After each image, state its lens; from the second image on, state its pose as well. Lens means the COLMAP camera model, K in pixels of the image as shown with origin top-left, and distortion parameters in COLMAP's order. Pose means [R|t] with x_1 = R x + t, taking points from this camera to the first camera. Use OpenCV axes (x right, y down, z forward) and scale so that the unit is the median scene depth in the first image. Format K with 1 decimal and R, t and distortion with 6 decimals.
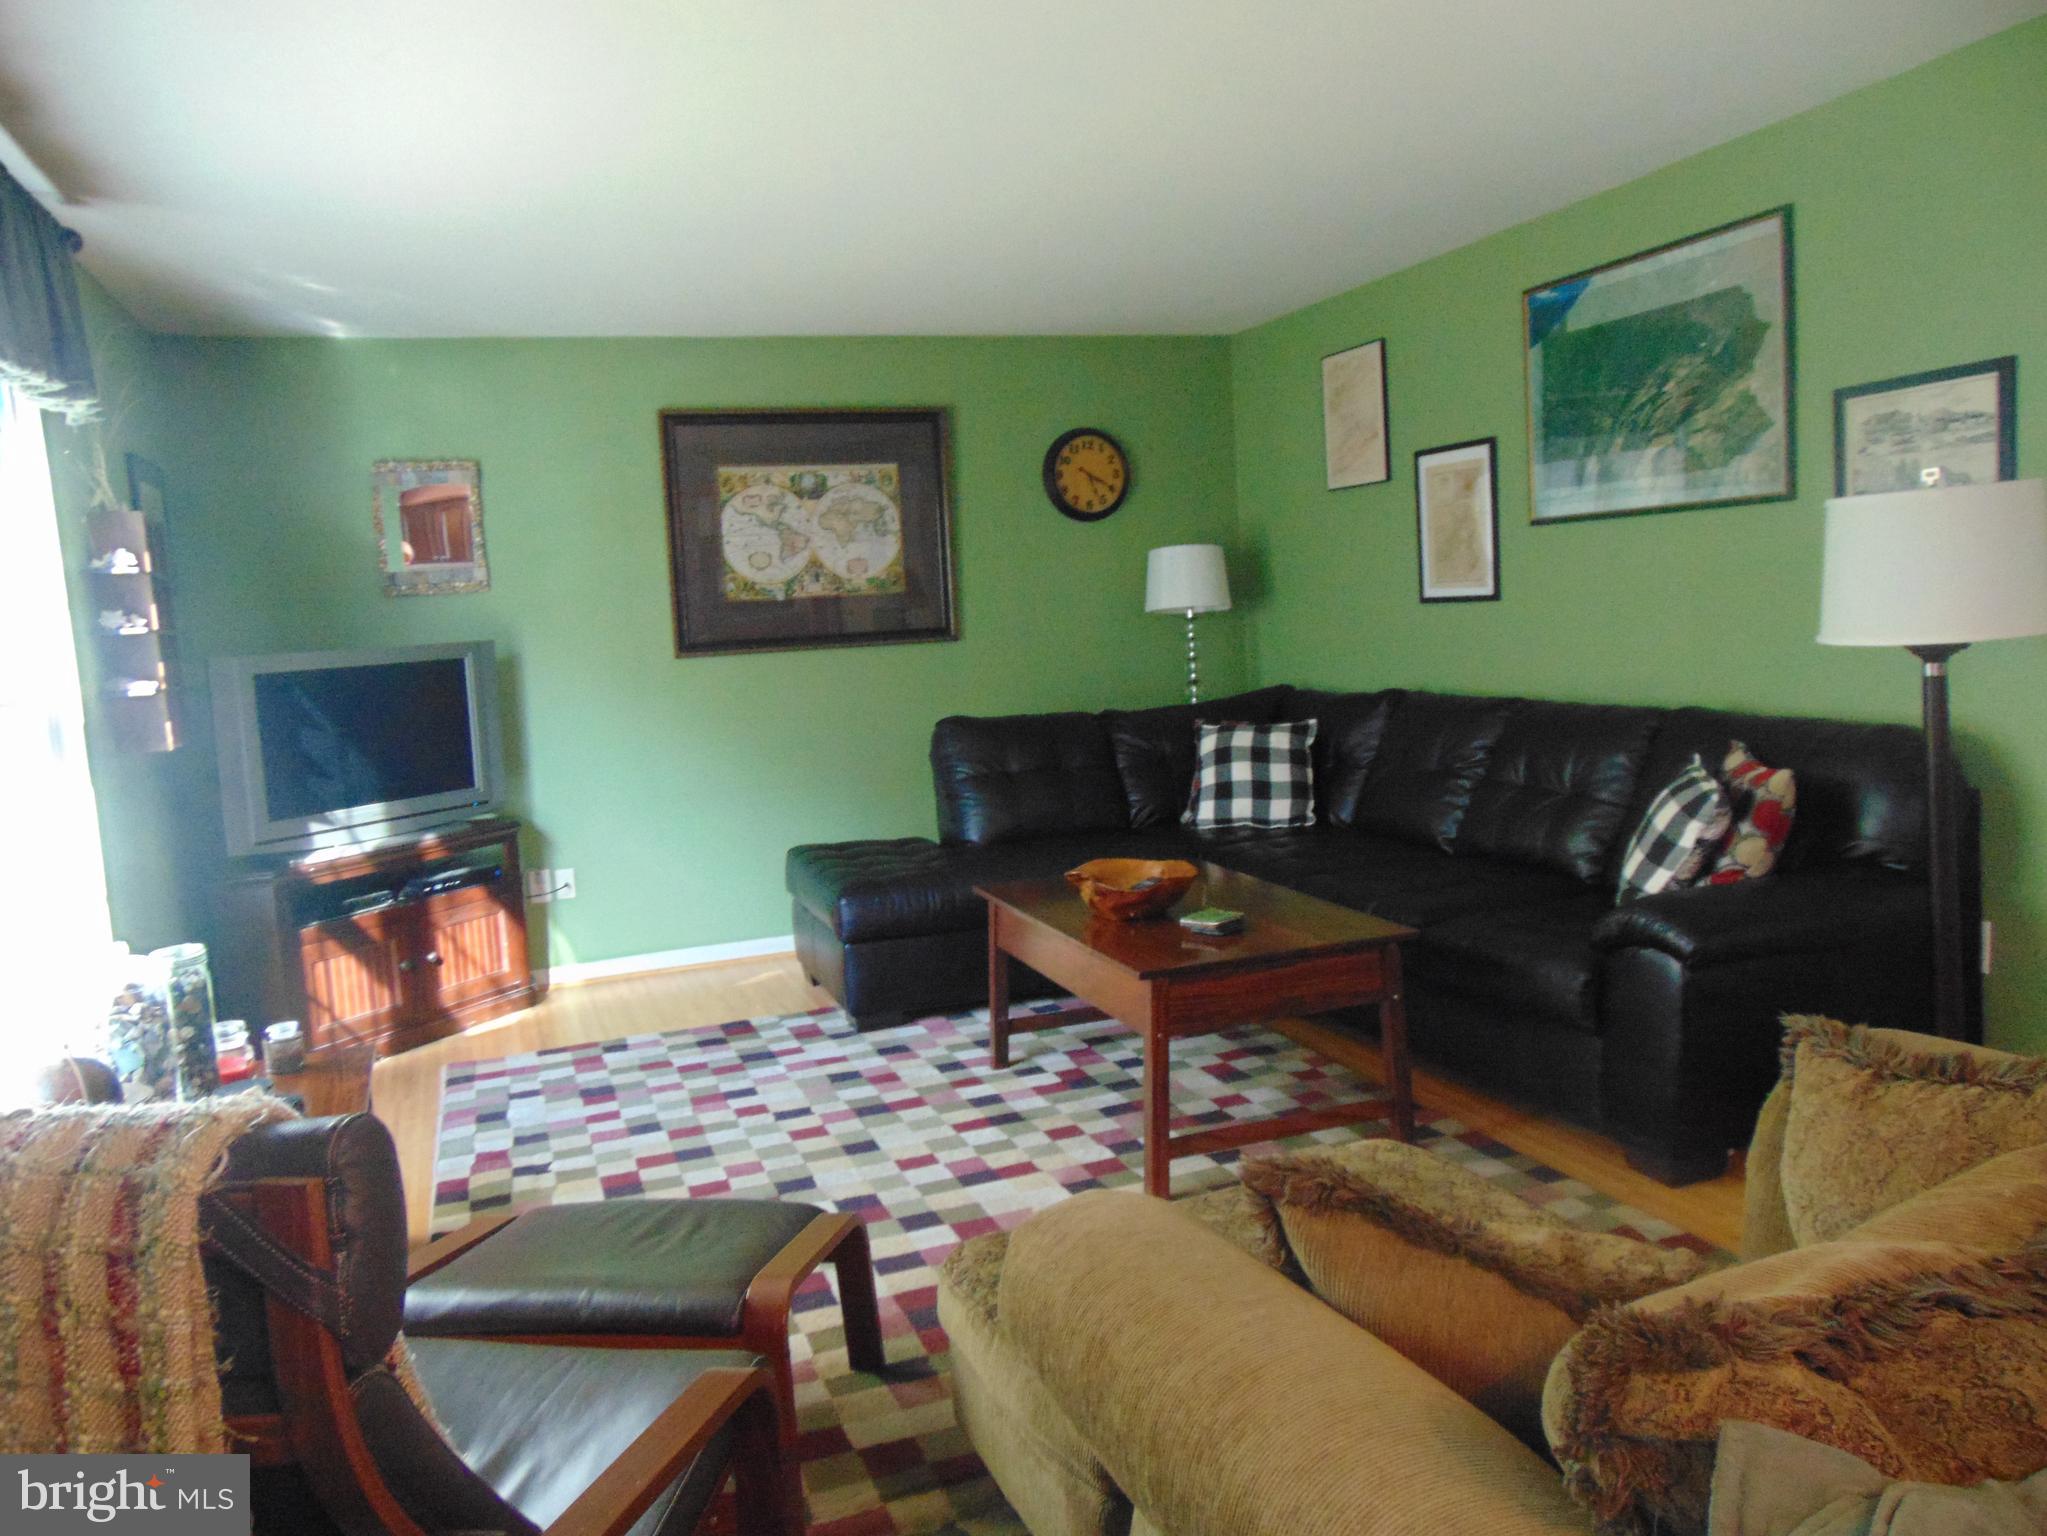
lens RADIAL K [[1532.1, 0, 1017.4], [0, 1532.1, 763.4], [0, 0, 1]] dist [-0.008746, 0.027135]
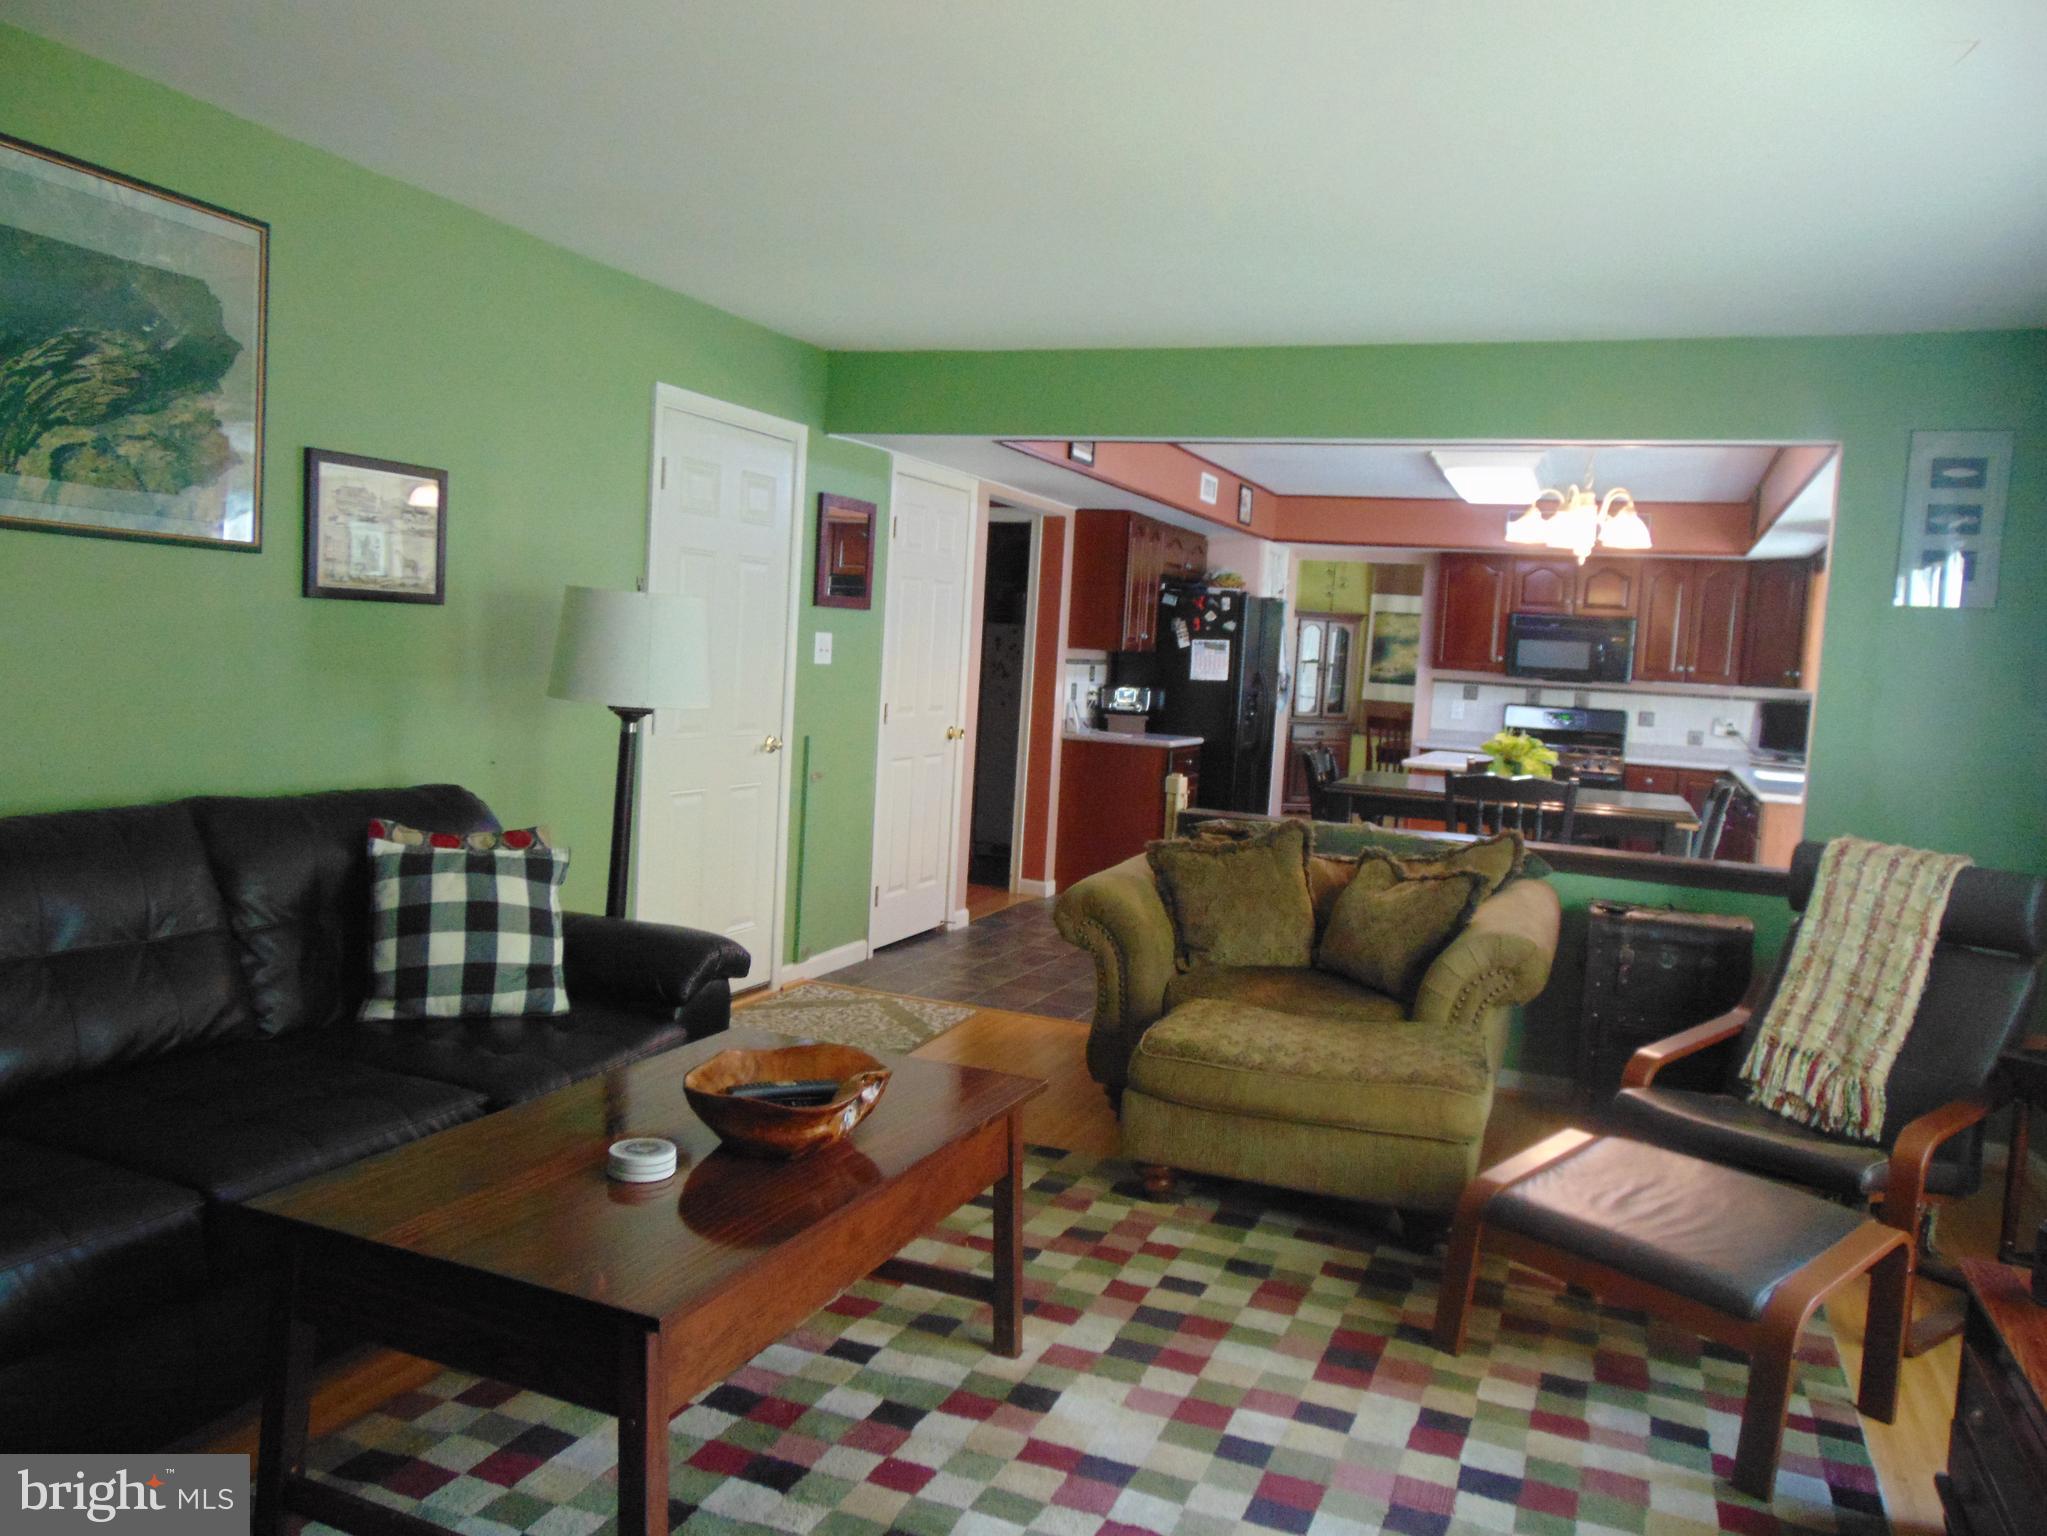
lens RADIAL K [[1532.1, 0, 1019.5], [0, 1532.1, 768.7], [0, 0, 1]] dist [-0.008746, 0.027135]
pose [[-0.742906, -0.031260, 0.668666, -0.318084], [0.060239, 0.991734, 0.113290, -0.092648], [-0.666680, 0.124444, -0.734882, 1.041741]]
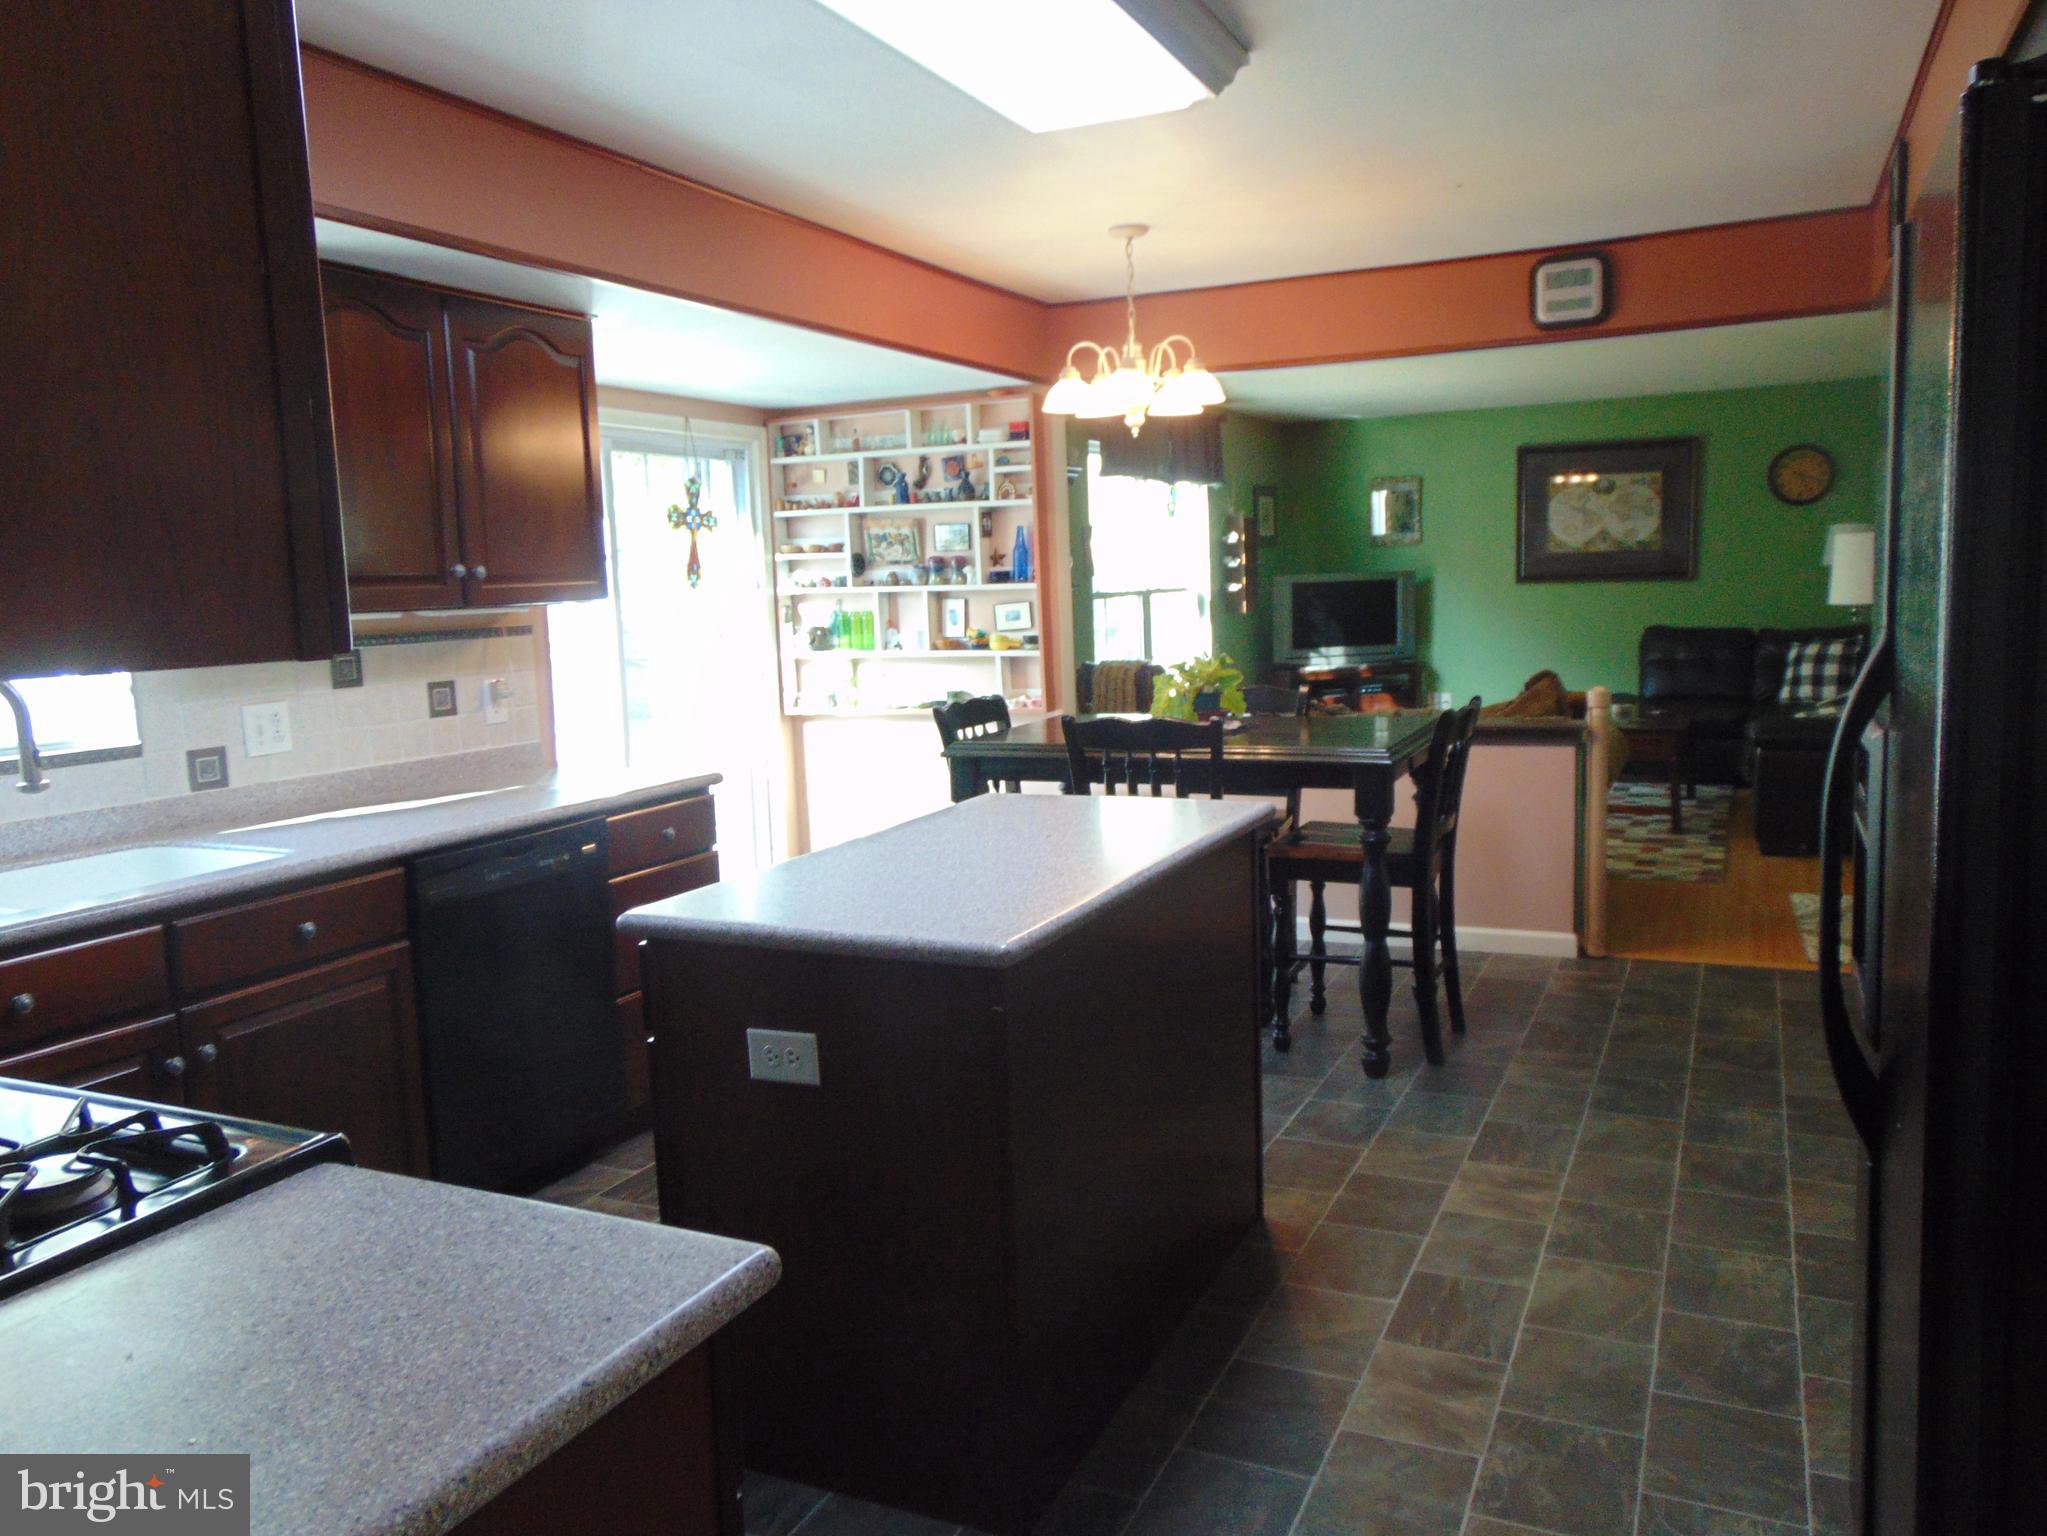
lens RADIAL K [[1532.1, 0, 1021.9], [0, 1532.1, 773.9], [0, 0, 1]] dist [-0.008746, 0.027135]
pose [[0.702235, 0.130283, -0.699923, 0.759360], [-0.083253, 0.991396, 0.101009, 0.022555], [0.707061, -0.012662, 0.707040, -0.796298]]
